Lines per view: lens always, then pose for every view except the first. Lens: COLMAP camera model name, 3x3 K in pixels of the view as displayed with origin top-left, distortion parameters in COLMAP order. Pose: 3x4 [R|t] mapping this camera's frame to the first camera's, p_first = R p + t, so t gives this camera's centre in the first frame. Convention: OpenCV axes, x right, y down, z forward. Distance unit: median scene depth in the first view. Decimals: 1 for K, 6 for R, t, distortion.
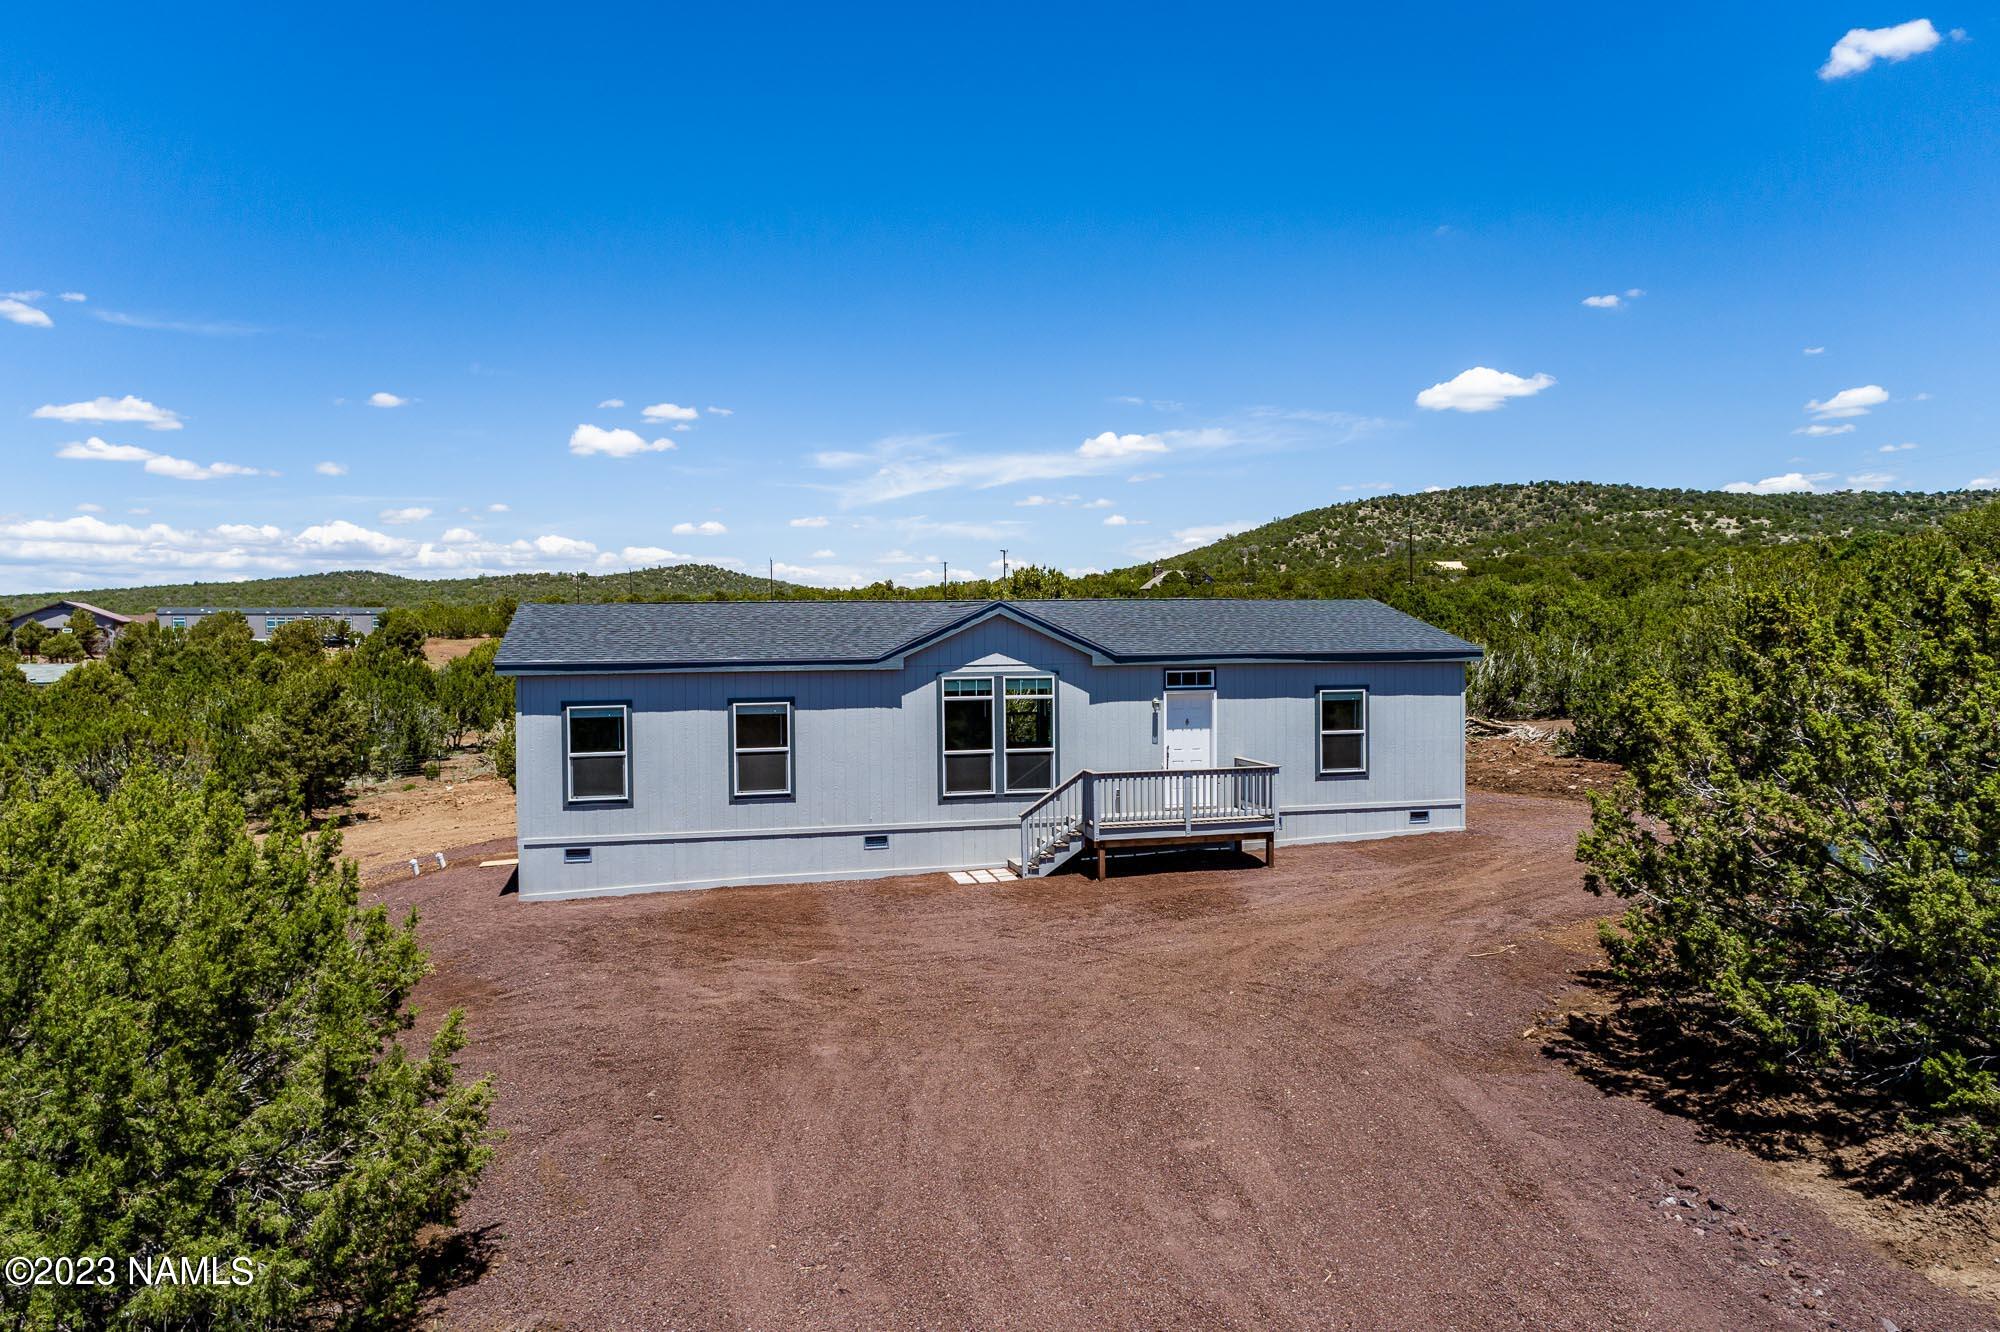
lens RADIAL K [[1352.2, 0, 1006.7], [0, 1352.2, 663.4], [0, 0, 1]] dist [-0.005081, 0.037281]
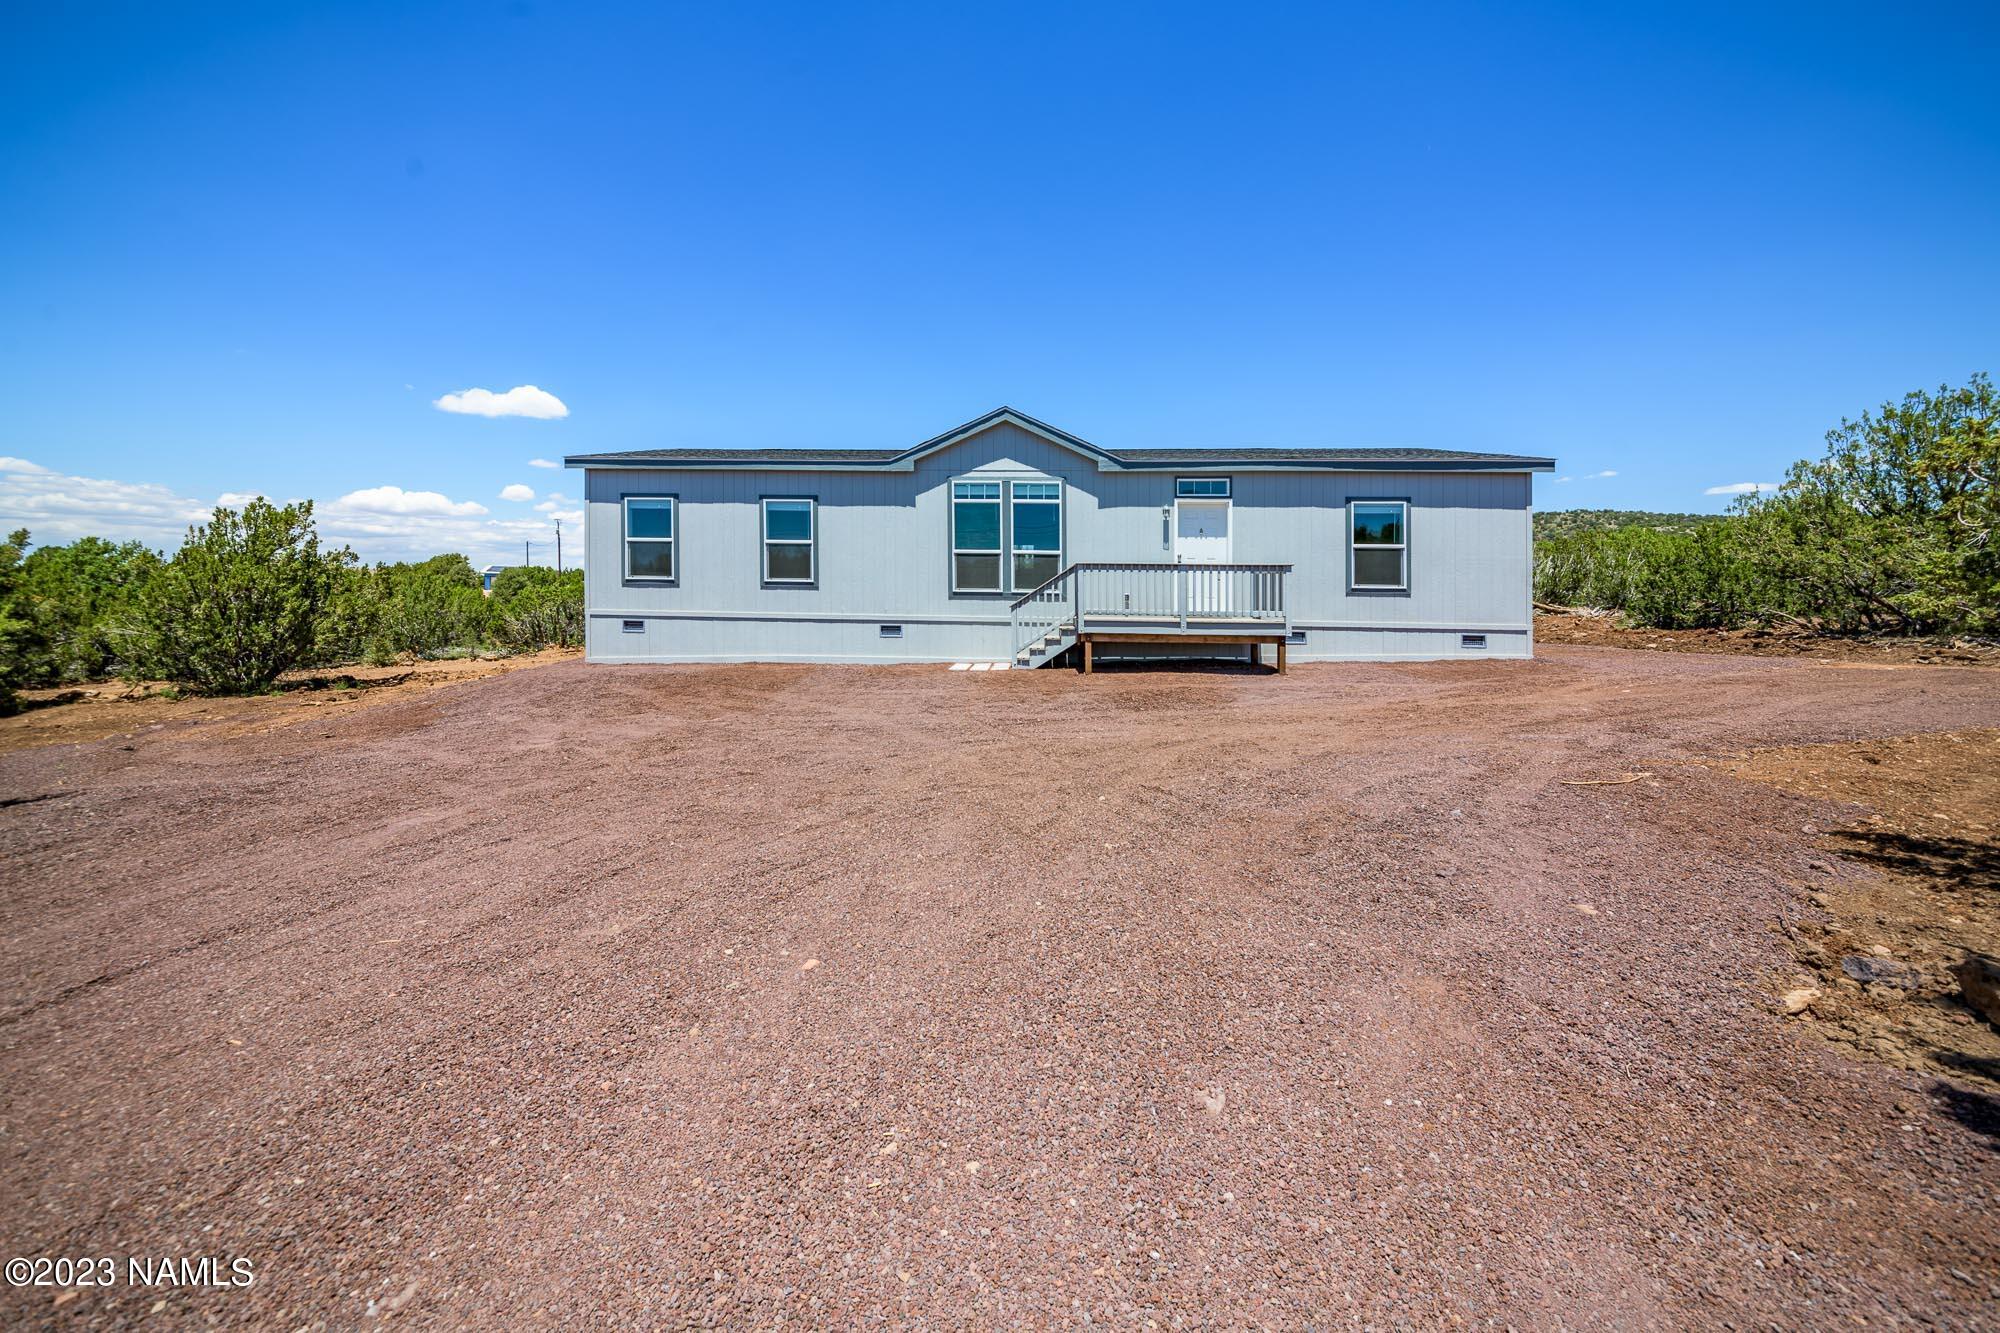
lens RADIAL K [[709.7, 0, 987.6], [0, 709.7, 582.0], [0, 0, 1]] dist [0.031043, -0.022709]
pose [[0.952369, 0.015321, -0.304564, 0.147441], [-0.028972, 0.998765, -0.040354, 0.109968], [0.303570, 0.047255, 0.951637, 0.462740]]
